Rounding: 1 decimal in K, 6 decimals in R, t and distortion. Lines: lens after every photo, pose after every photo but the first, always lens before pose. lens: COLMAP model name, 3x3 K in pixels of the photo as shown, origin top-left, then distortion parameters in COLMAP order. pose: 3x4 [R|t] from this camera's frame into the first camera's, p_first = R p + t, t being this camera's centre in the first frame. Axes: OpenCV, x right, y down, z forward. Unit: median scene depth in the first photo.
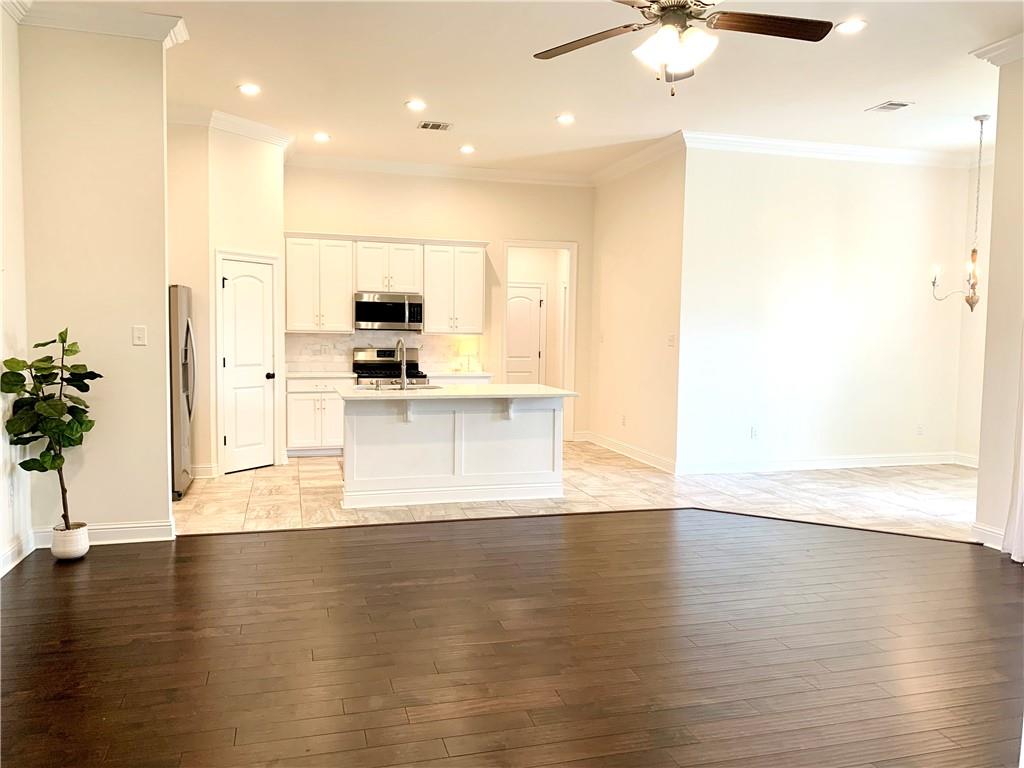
lens RADIAL K [[776.6, 0, 520.6], [0, 776.6, 378.9], [0, 0, 1]] dist [0.050505, -0.047037]
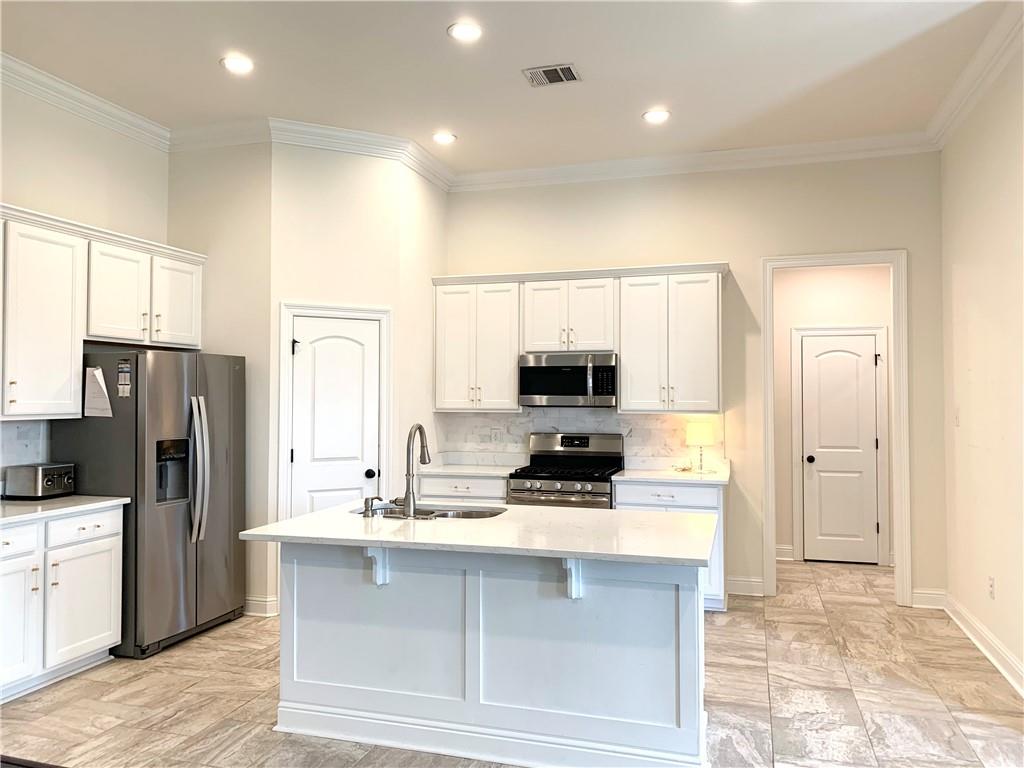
lens RADIAL K [[776.6, 0, 509.8], [0, 776.6, 374.8], [0, 0, 1]] dist [0.050505, -0.047037]
pose [[0.830339, -0.029168, -0.556494, 0.187079], [-0.024103, 0.995815, -0.088158, -0.034636], [0.556736, 0.086614, 0.826161, 0.473085]]
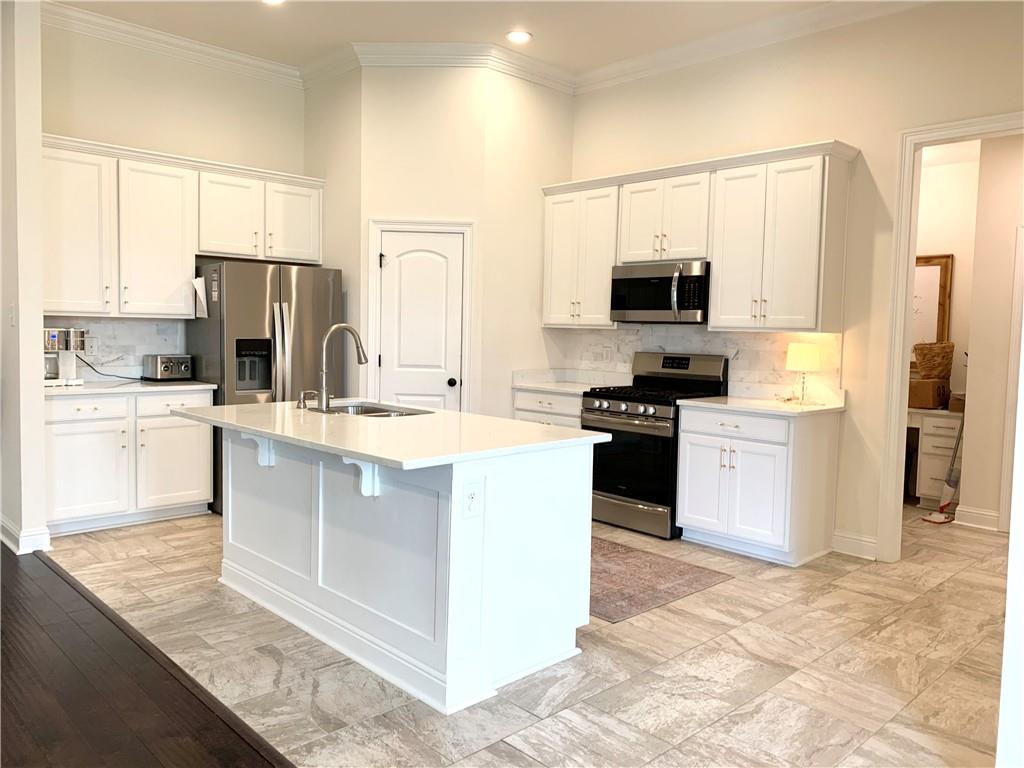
lens RADIAL K [[776.6, 0, 511.8], [0, 776.6, 375.8], [0, 0, 1]] dist [0.050505, -0.047037]
pose [[0.454302, 0.052662, -0.889290, 0.367477], [-0.071429, 0.997190, 0.022561, -0.031316], [0.887979, 0.053272, 0.456787, 0.712366]]
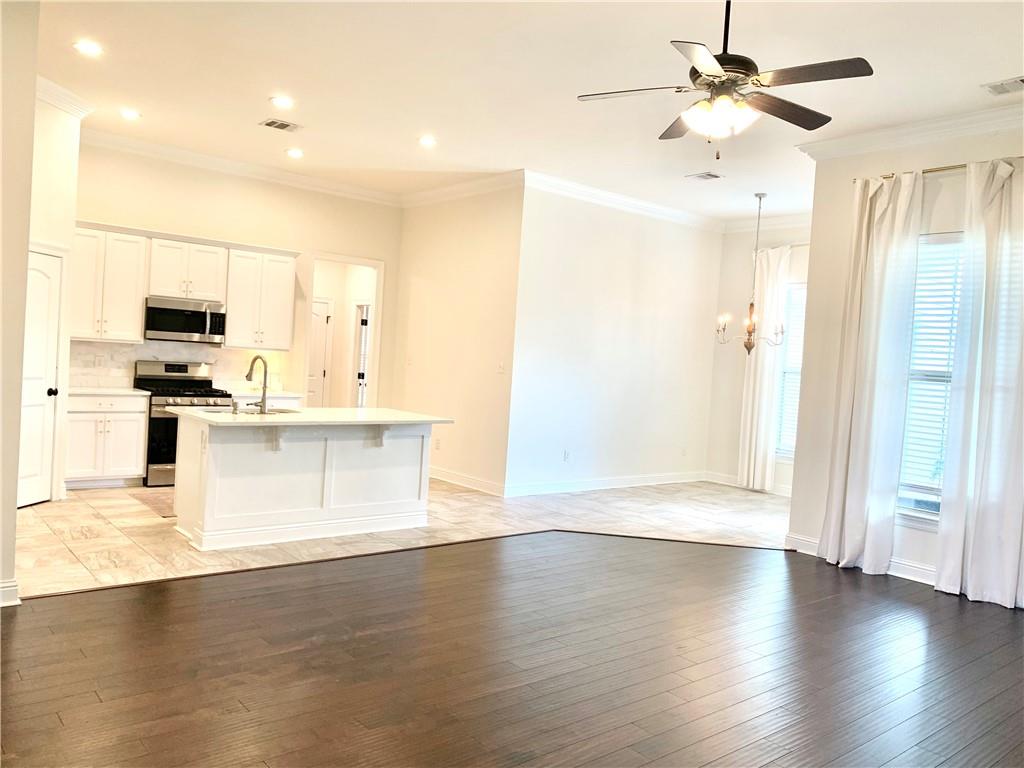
lens RADIAL K [[776.6, 0, 514.2], [0, 776.6, 381.1], [0, 0, 1]] dist [0.050505, -0.047037]
pose [[0.915815, 0.031829, 0.400337, -0.207101], [-0.024850, 0.999435, -0.022613, -0.008938], [-0.400830, 0.010761, 0.916089, 0.048438]]
